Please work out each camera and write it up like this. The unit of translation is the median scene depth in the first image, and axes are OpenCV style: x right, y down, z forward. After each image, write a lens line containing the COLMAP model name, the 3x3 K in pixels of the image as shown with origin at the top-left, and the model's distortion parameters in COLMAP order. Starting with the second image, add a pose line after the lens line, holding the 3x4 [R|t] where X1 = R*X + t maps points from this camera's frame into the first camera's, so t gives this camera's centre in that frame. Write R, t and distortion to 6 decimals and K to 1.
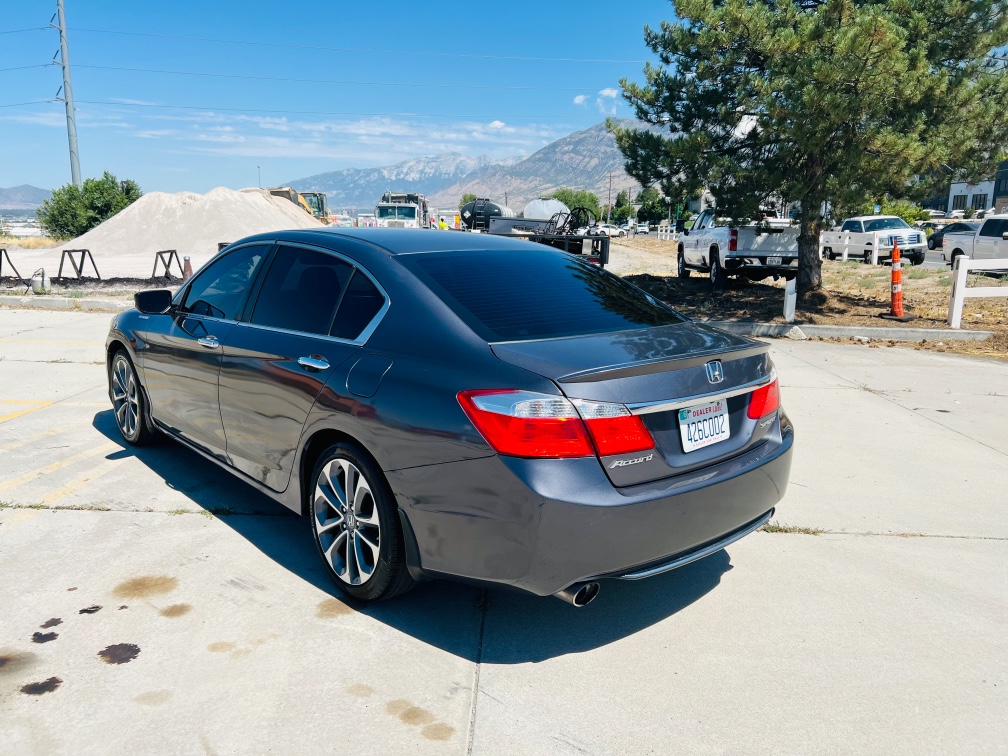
lens RADIAL K [[764.8, 0, 508.2], [0, 764.8, 375.4], [0, 0, 1]] dist [0.024524, -0.021445]
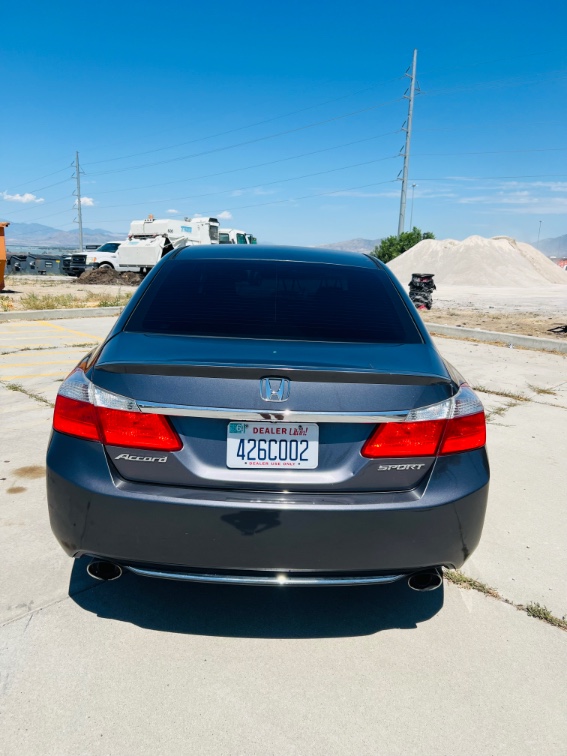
lens RADIAL K [[573.6, 0, 284.1], [0, 573.6, 384.0], [0, 0, 1]] dist [0.024524, -0.021445]
pose [[0.756119, 0.155839, -0.635609, 0.673355], [-0.150864, 0.986582, 0.062424, -0.050973], [0.636808, 0.048691, 0.769483, 0.471402]]
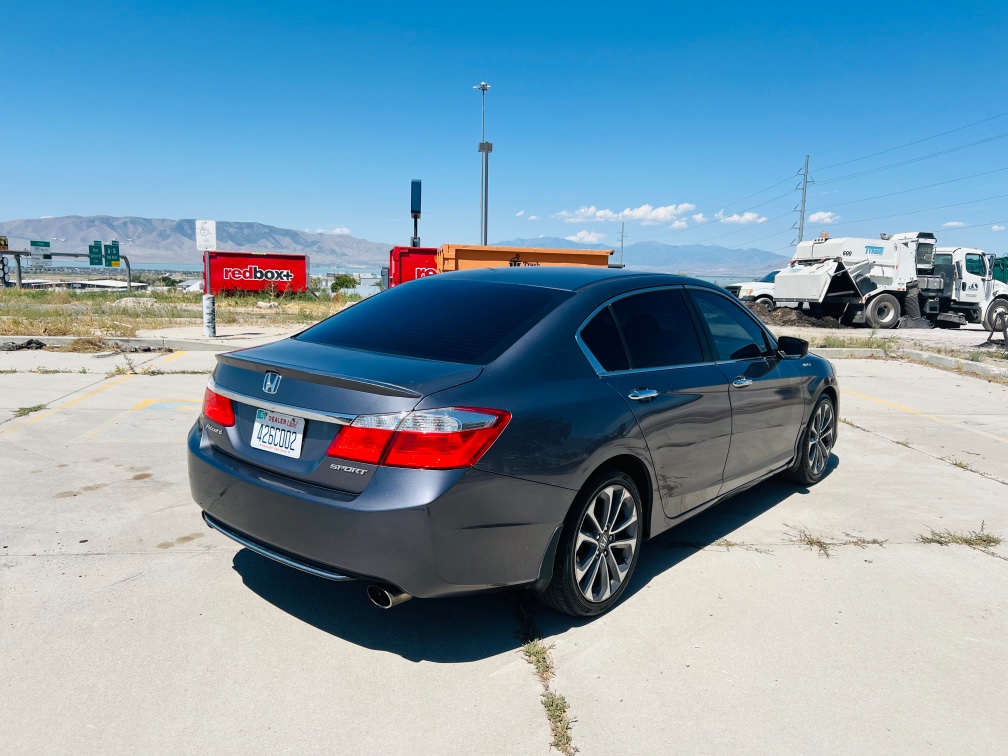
lens RADIAL K [[764.8, 0, 497.4], [0, 764.8, 376.2], [0, 0, 1]] dist [0.024524, -0.021445]
pose [[0.144552, 0.127003, -0.981313, 1.303987], [-0.216873, 0.971682, 0.093810, -0.173915], [0.965438, 0.199260, 0.168002, 1.076600]]
